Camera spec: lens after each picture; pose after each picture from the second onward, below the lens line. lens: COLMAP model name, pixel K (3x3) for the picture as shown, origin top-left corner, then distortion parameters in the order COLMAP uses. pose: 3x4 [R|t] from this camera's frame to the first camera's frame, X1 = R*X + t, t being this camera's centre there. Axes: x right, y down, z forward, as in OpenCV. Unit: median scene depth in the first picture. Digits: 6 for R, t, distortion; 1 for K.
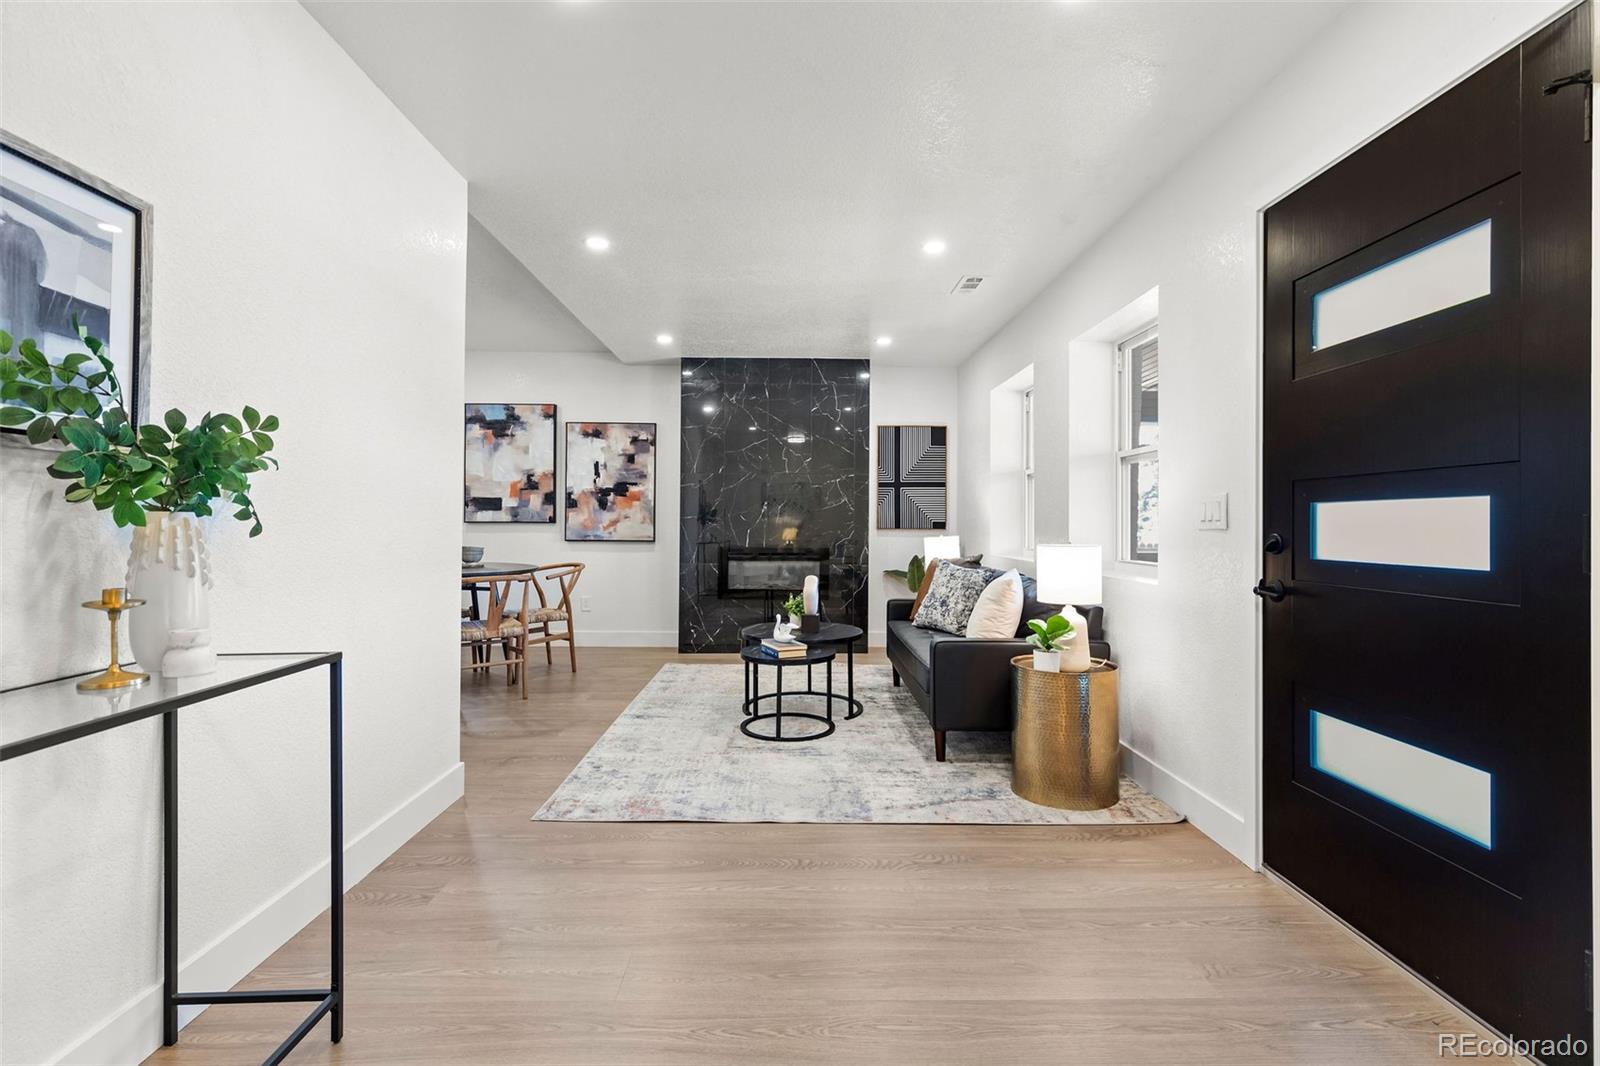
lens RADIAL K [[724.6, 0, 785.0], [0, 724.6, 523.5], [0, 0, 1]] dist [0.011248, -0.001449]
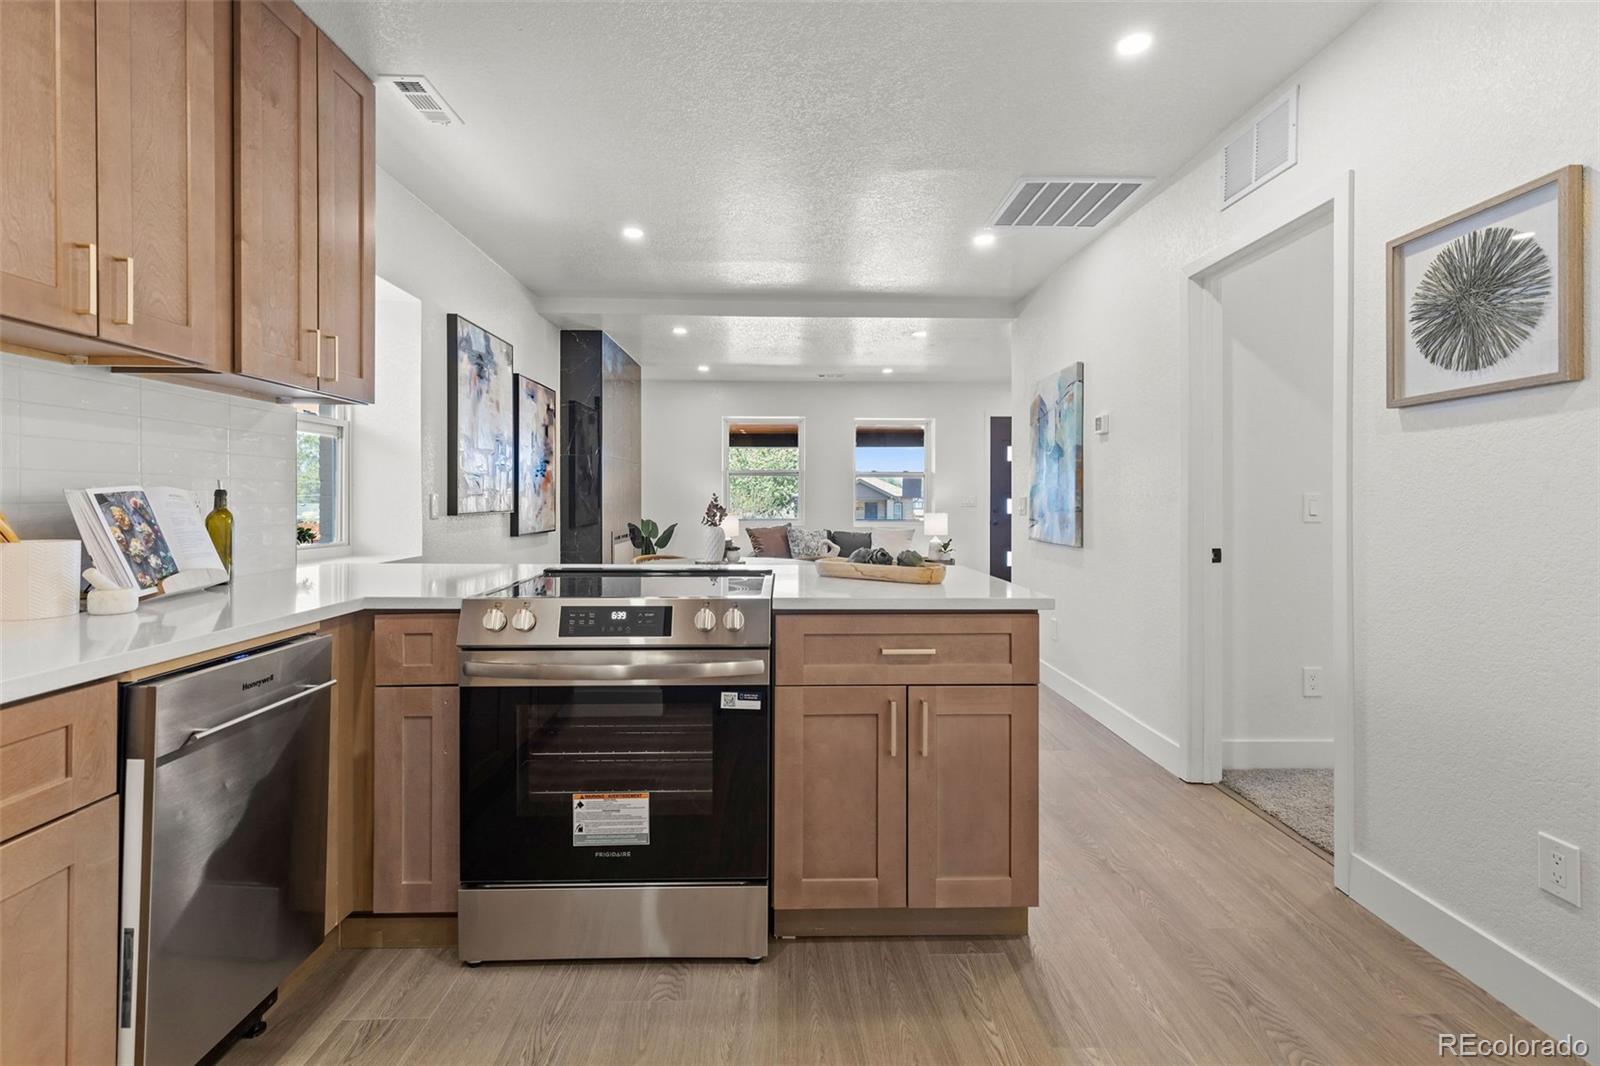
lens RADIAL K [[724.6, 0, 798.9], [0, 724.6, 501.0], [0, 0, 1]] dist [0.011248, -0.001449]
pose [[-0.027035, -0.012759, 0.999553, -1.062316], [0.000008, 0.999919, 0.012764, -0.021443], [-0.999634, 0.000353, -0.027032, 0.756941]]
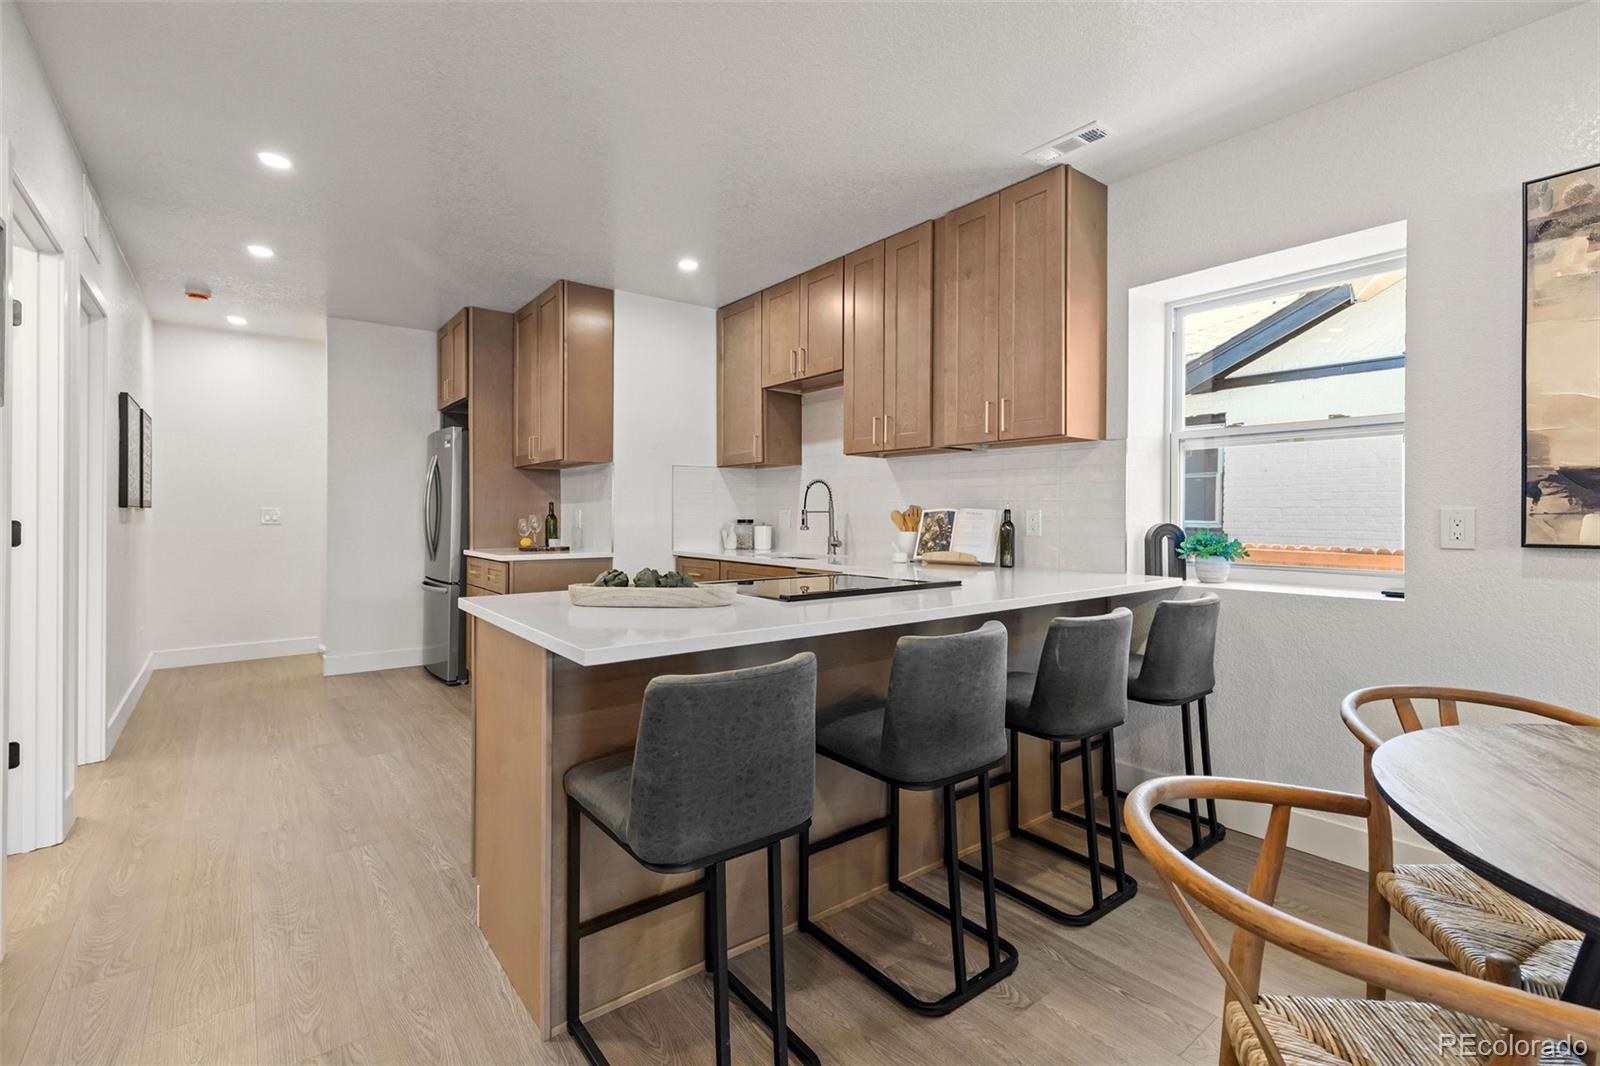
lens RADIAL K [[724.6, 0, 820.1], [0, 724.6, 519.7], [0, 0, 1]] dist [0.011248, -0.001449]
pose [[0.634296, -0.001340, -0.773089, -0.396934], [0.001240, 0.999999, -0.000716, -0.014375], [0.773089, -0.000504, 0.634297, 0.561147]]
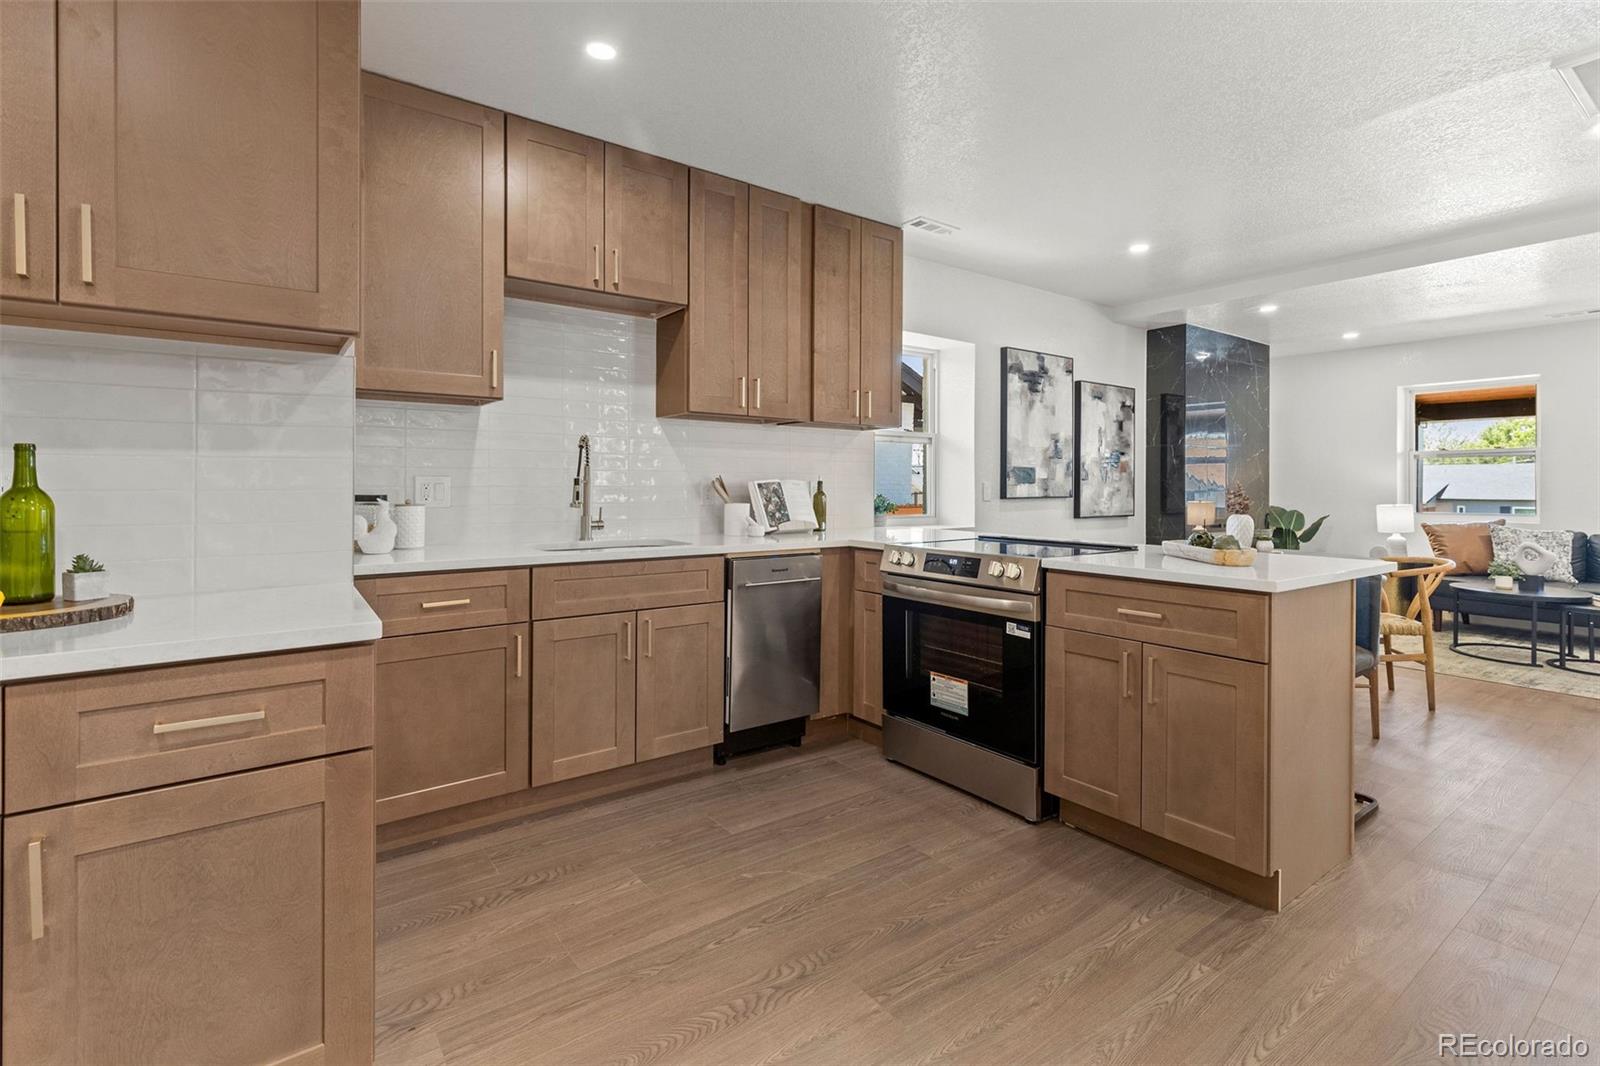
lens RADIAL K [[724.6, 0, 804.6], [0, 724.6, 485.8], [0, 0, 1]] dist [0.011248, -0.001449]
pose [[0.798221, -0.008309, 0.602308, -1.111046], [0.007520, 0.999964, 0.003828, -0.020662], [-0.602318, 0.001474, 0.798255, 0.520578]]
